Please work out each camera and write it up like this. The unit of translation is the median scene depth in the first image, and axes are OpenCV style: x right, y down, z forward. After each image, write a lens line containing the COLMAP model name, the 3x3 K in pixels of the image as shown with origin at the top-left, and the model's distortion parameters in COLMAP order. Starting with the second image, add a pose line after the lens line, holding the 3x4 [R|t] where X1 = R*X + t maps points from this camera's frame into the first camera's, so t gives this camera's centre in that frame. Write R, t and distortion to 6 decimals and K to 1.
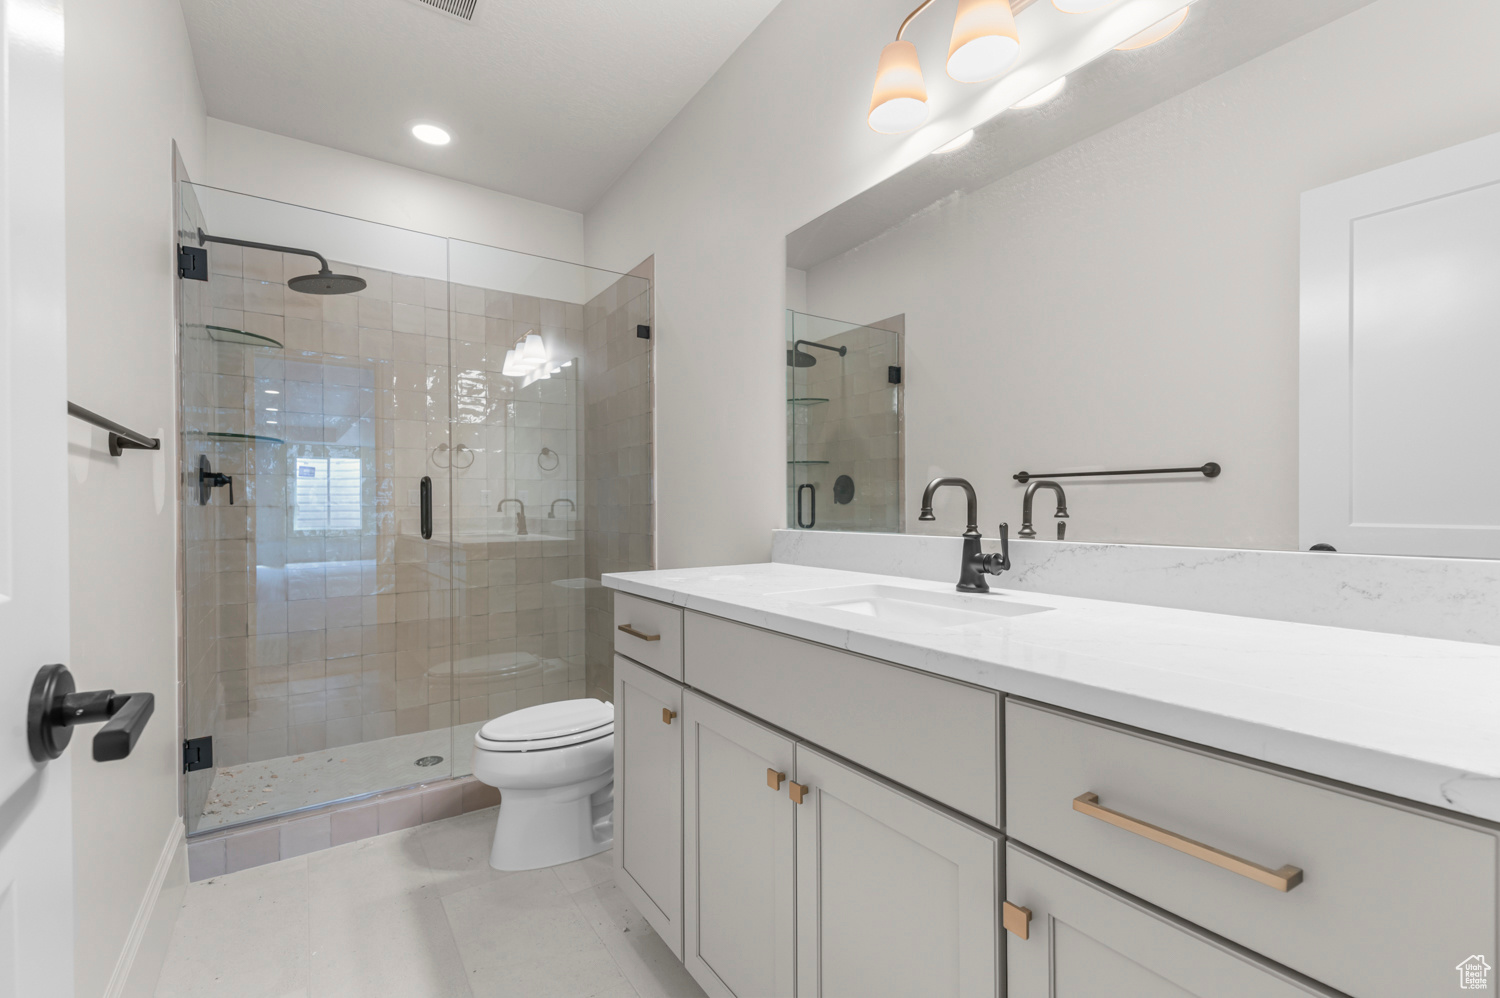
lens RADIAL K [[639.8, 0, 755.8], [0, 639.8, 504.9], [0, 0, 1]] dist [0.000244, -0.000038]
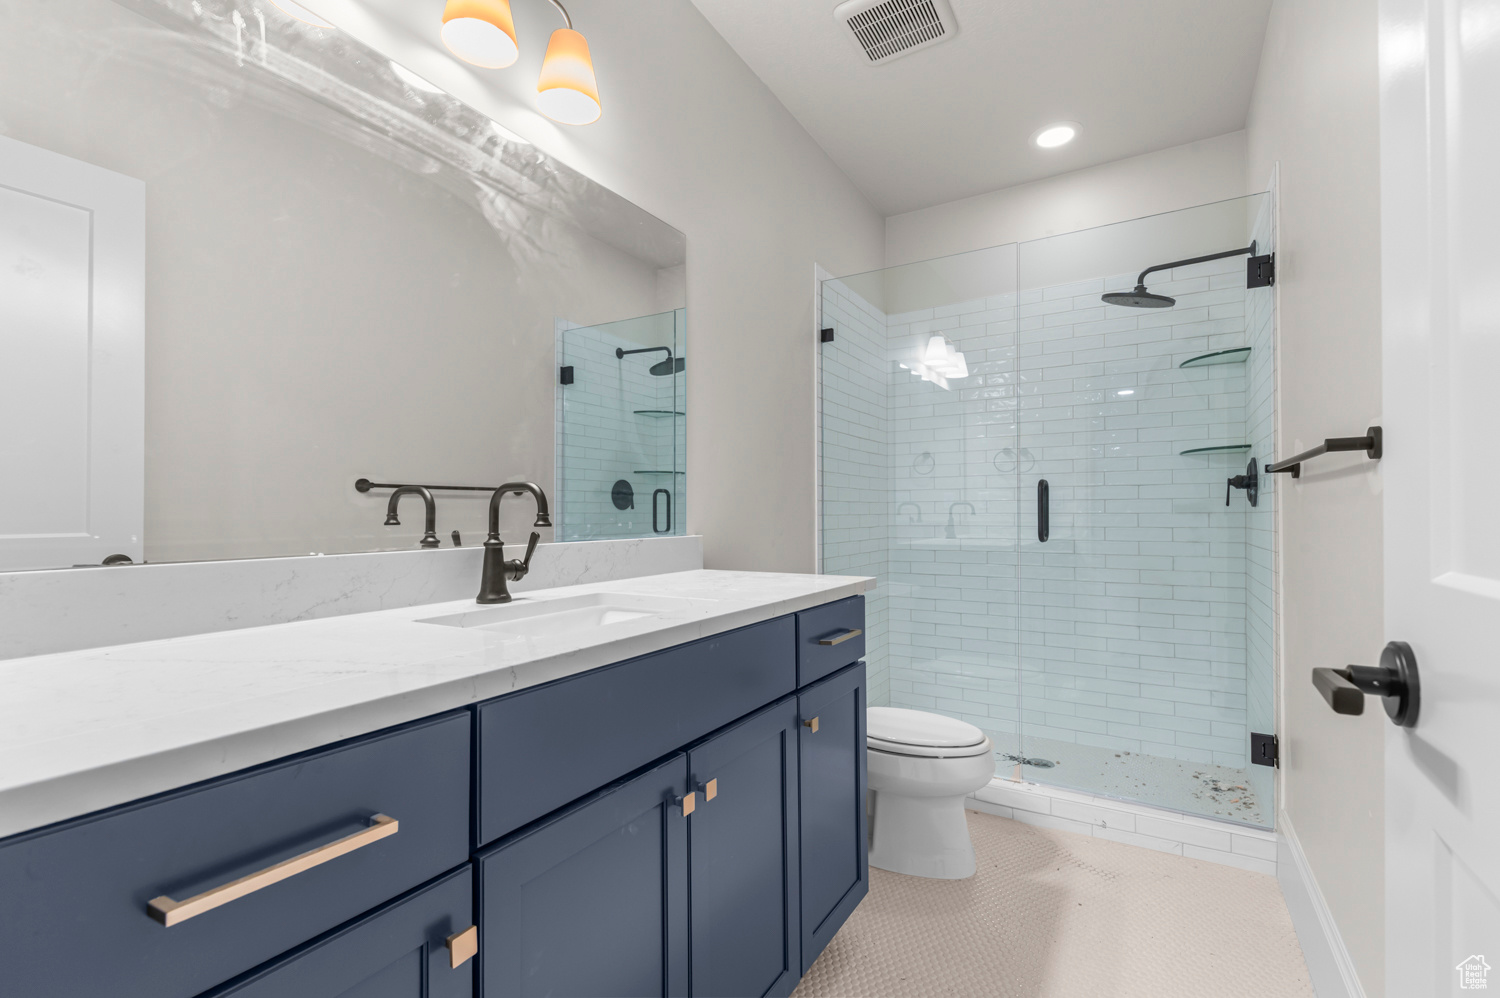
lens RADIAL K [[660.8, 0, 752.3], [0, 660.8, 513.5], [0, 0, 1]] dist [0.003867, -0.000912]
pose [[-0.412360, 0.009464, 0.910972, -0.750532], [-0.001684, 0.999936, -0.011150, 0.013065], [-0.911020, -0.006132, -0.412318, 1.087680]]
